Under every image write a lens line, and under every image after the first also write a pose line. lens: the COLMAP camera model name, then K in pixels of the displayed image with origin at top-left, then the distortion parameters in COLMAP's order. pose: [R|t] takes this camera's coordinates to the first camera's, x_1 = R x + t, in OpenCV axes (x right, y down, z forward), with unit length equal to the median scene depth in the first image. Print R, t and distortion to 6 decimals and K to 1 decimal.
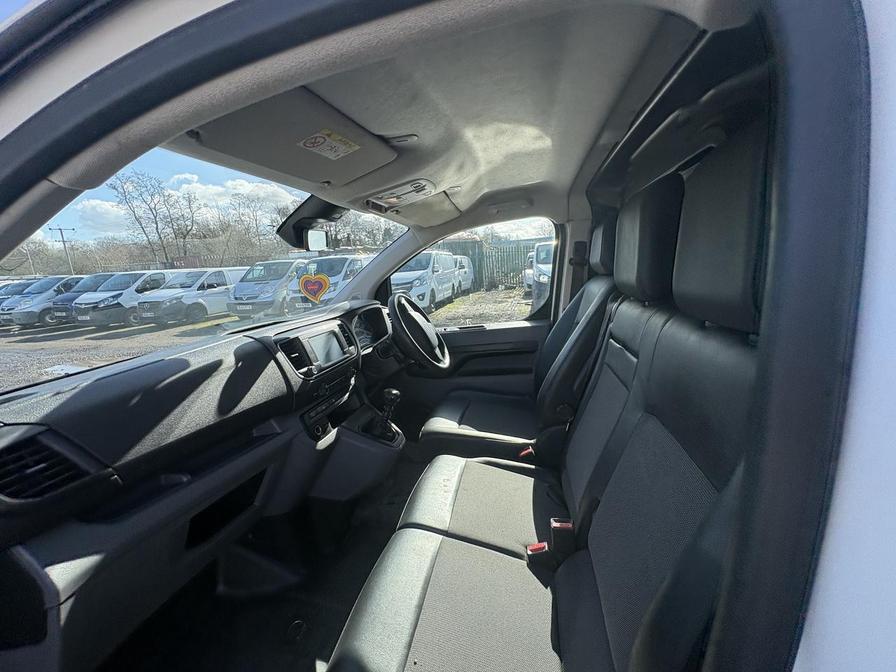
lens RADIAL K [[357.0, 0, 444.3], [0, 357.0, 336.1], [0, 0, 1]] dist [0.000631, 0.000022]
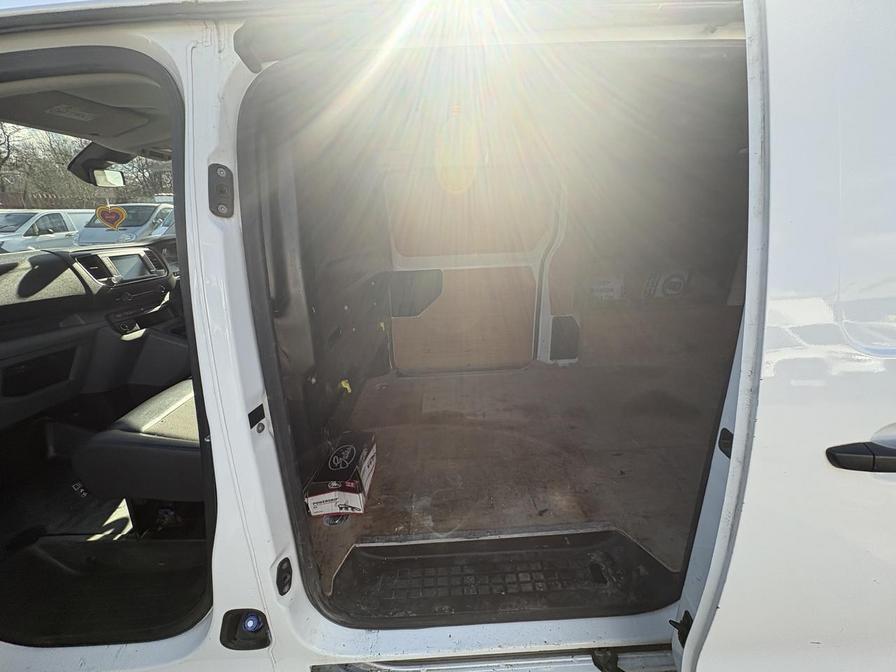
lens RADIAL K [[360.7, 0, 445.5], [0, 360.7, 333.8], [0, 0, 1]] dist [0.000682, -0.000138]
pose [[0.971187, -0.029871, 0.236439, 0.385592], [0.005296, 0.994574, 0.103897, 0.122642], [-0.238260, -0.099652, 0.966075, -0.458072]]
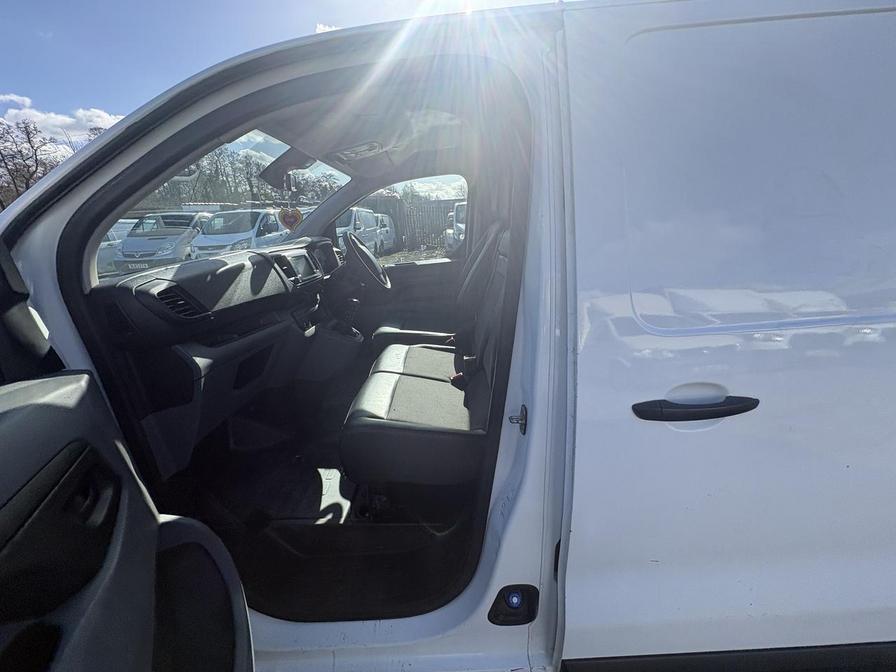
lens RADIAL K [[360.6, 0, 442.9], [0, 360.6, 334.5], [0, 0, 1]] dist [0.000654, 0.004379]
pose [[0.977616, -0.041913, 0.206182, -0.088813], [0.022113, 0.994998, 0.097416, 0.140681], [-0.209233, -0.090676, 0.973653, -0.384987]]
